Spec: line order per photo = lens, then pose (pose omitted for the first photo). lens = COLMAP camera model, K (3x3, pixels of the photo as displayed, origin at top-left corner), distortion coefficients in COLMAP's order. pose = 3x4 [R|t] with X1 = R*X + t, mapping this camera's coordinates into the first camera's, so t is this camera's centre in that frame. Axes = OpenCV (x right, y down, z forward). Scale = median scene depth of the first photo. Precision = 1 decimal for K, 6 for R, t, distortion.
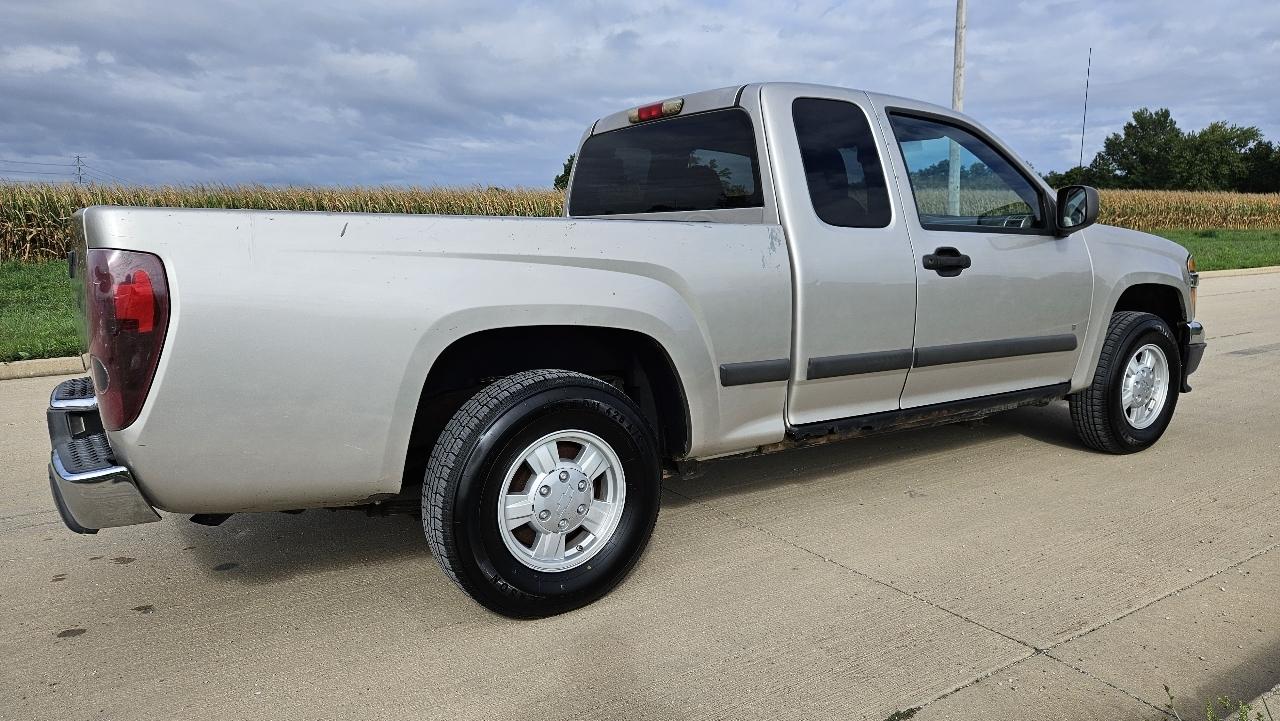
lens RADIAL K [[857.0, 0, 652.1], [0, 857.0, 366.6], [0, 0, 1]] dist [0.071271, -0.069951]
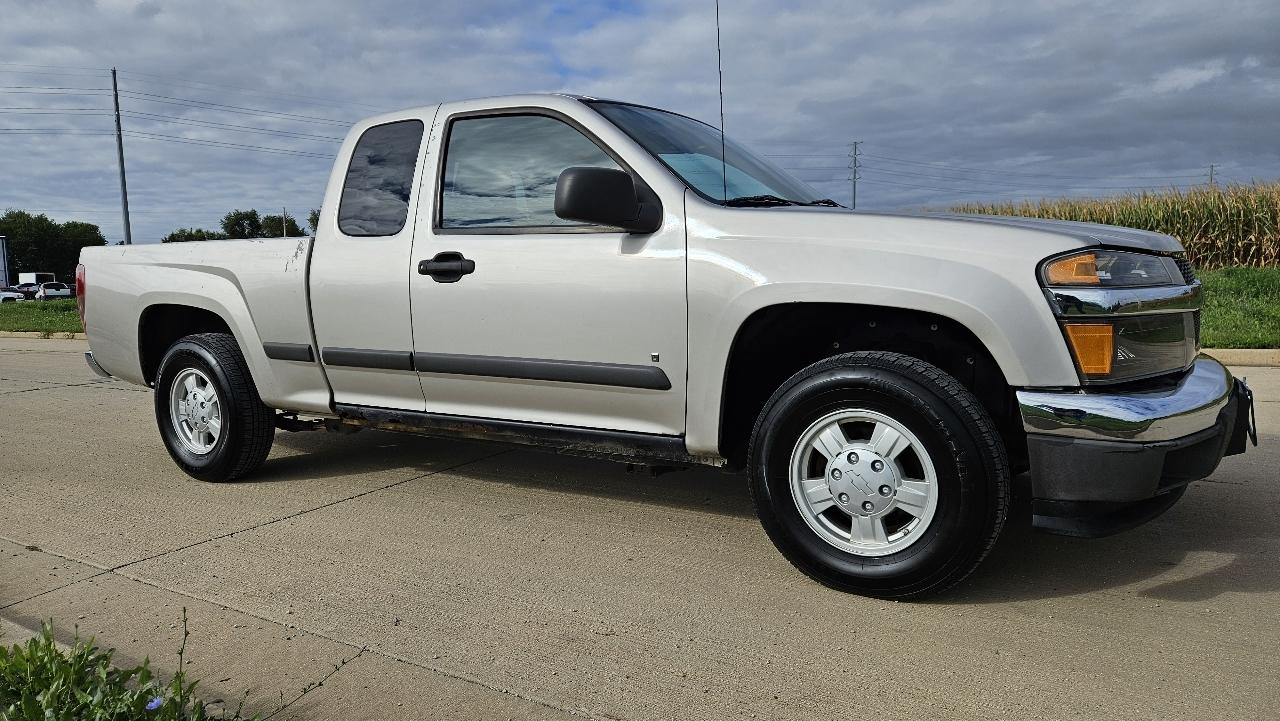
lens RADIAL K [[828.2, 0, 640.0], [0, 828.2, 360.5], [0, 0, 1]] dist [0.087234, -0.072951]
pose [[0.410531, 0.095072, -0.906877, 1.323220], [-0.106940, 0.992706, 0.055660, -0.095631], [0.905554, 0.074132, 0.417703, 0.840190]]
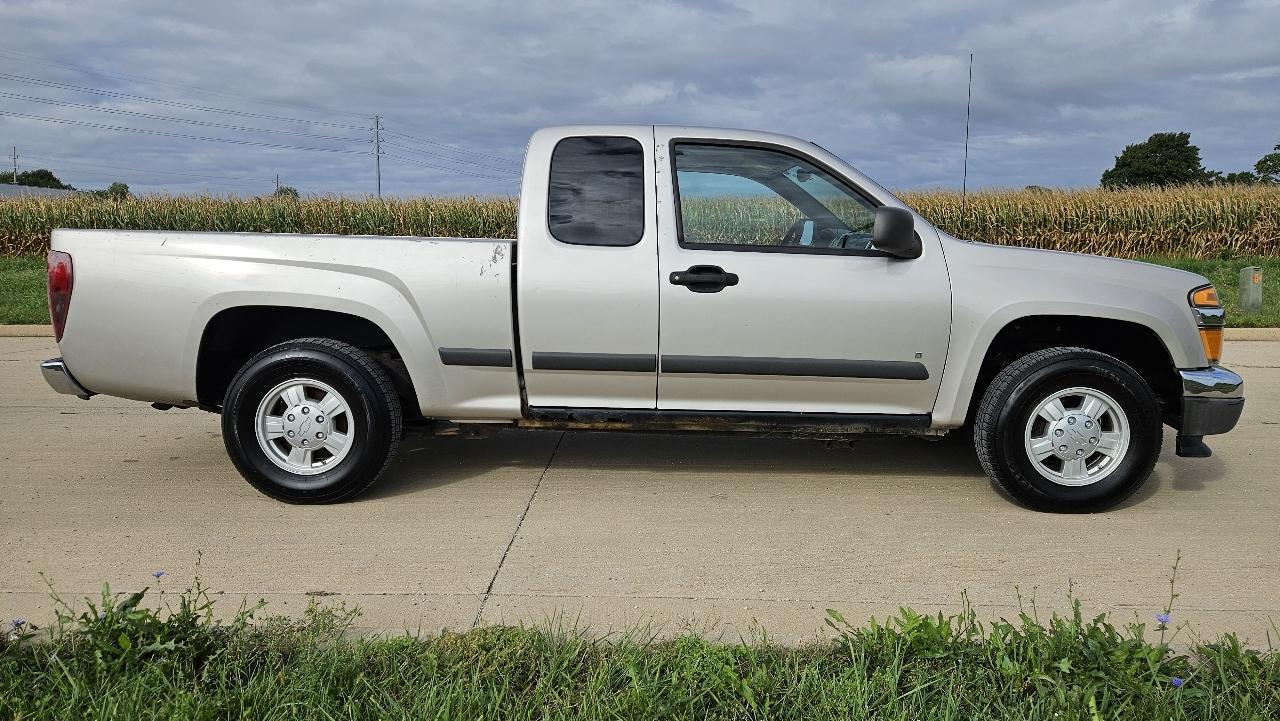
lens RADIAL K [[839.7, 0, 621.0], [0, 839.7, 355.1], [0, 0, 1]] dist [0.088318, -0.072958]
pose [[0.816050, 0.092490, -0.570533, 0.892446], [-0.099585, 0.994851, 0.018837, -0.036778], [0.569337, 0.041445, 0.821059, 0.082683]]
